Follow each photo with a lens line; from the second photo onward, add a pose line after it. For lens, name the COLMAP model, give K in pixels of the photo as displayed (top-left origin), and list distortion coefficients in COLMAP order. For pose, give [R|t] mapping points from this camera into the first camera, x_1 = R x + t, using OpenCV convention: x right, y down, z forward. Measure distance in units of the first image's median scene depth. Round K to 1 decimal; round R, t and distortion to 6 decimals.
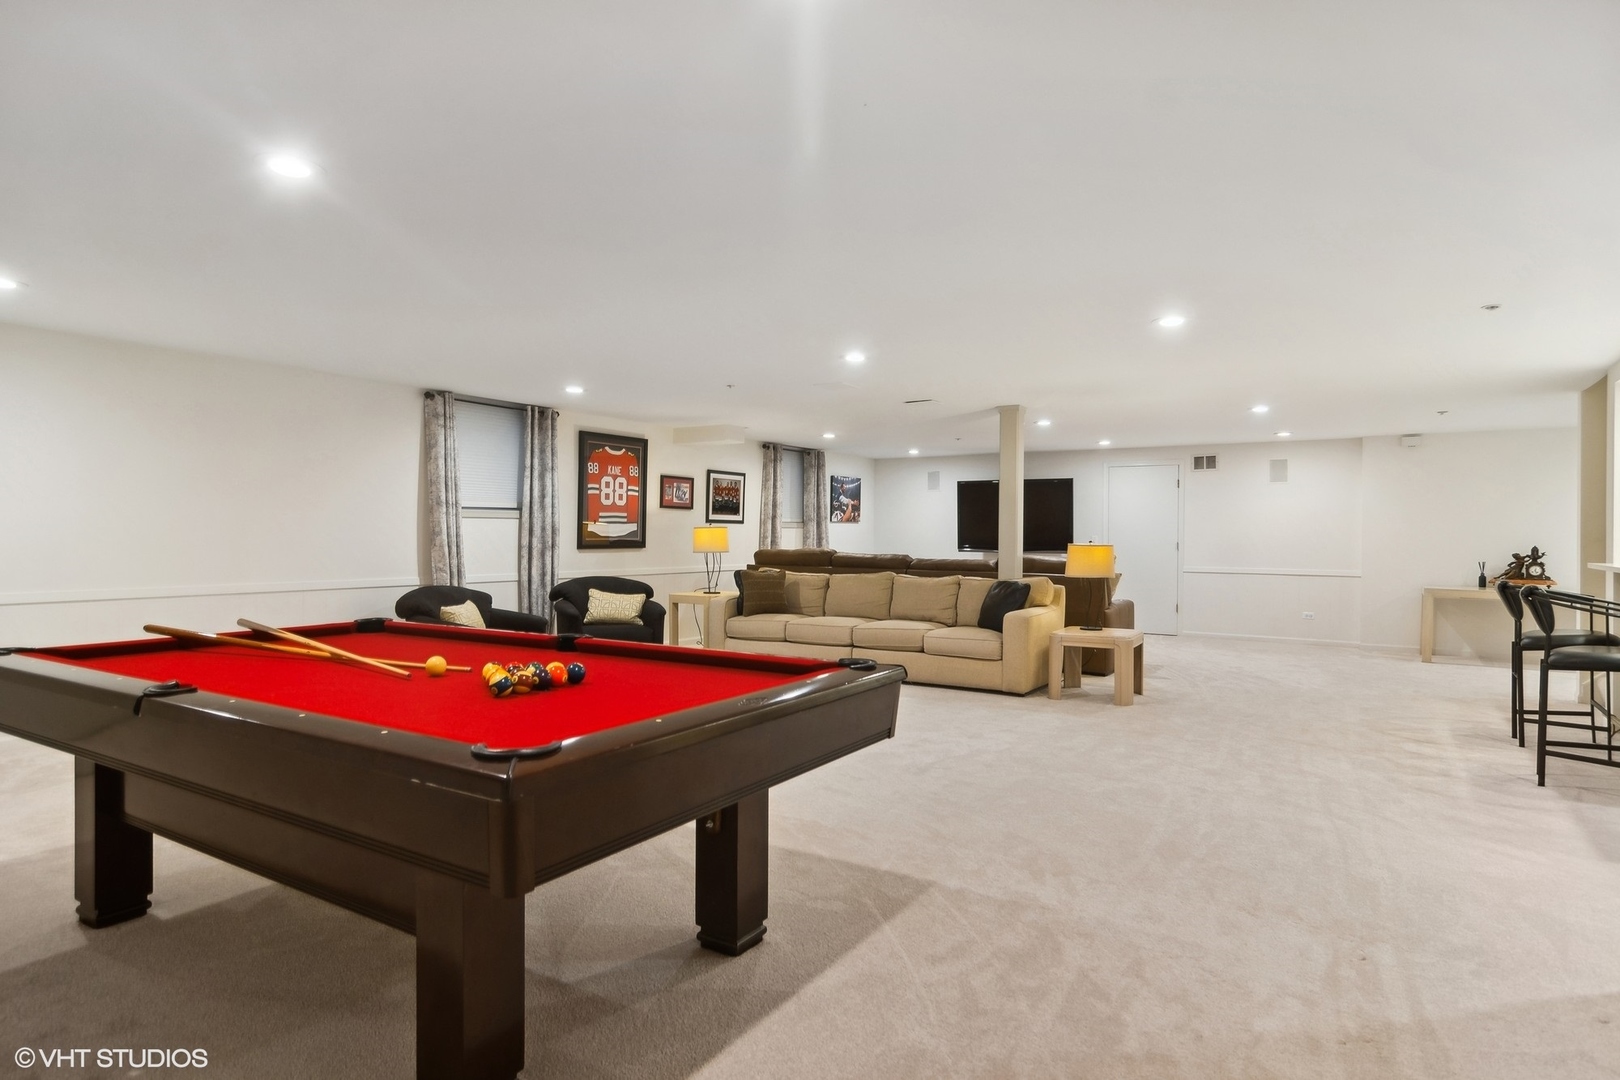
lens RADIAL K [[911.1, 0, 805.4], [0, 911.1, 519.5], [0, 0, 1]] dist [0.017186, 0.000378]
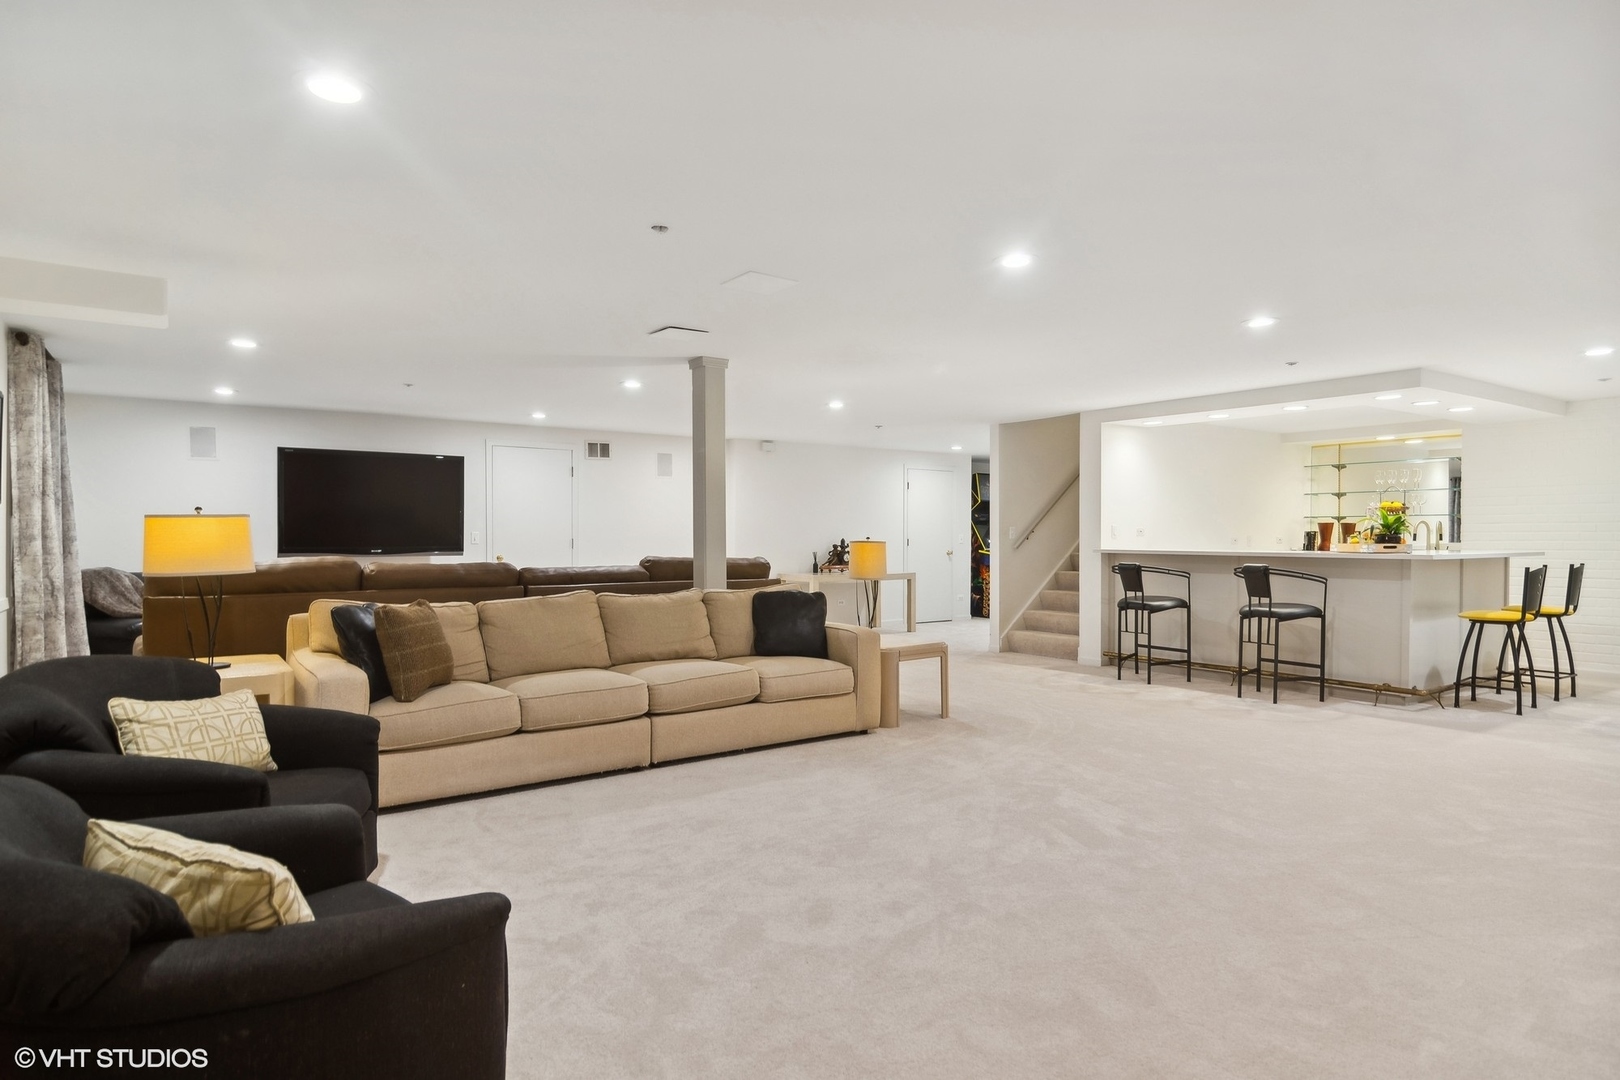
lens RADIAL K [[925.7, 0, 761.2], [0, 925.7, 552.9], [0, 0, 1]] dist [0.000454, 0.001606]
pose [[0.384504, -0.025135, 0.922781, -0.427071], [-0.014163, 0.999351, 0.033122, 0.008301], [-0.923015, -0.025805, 0.383899, 0.610634]]
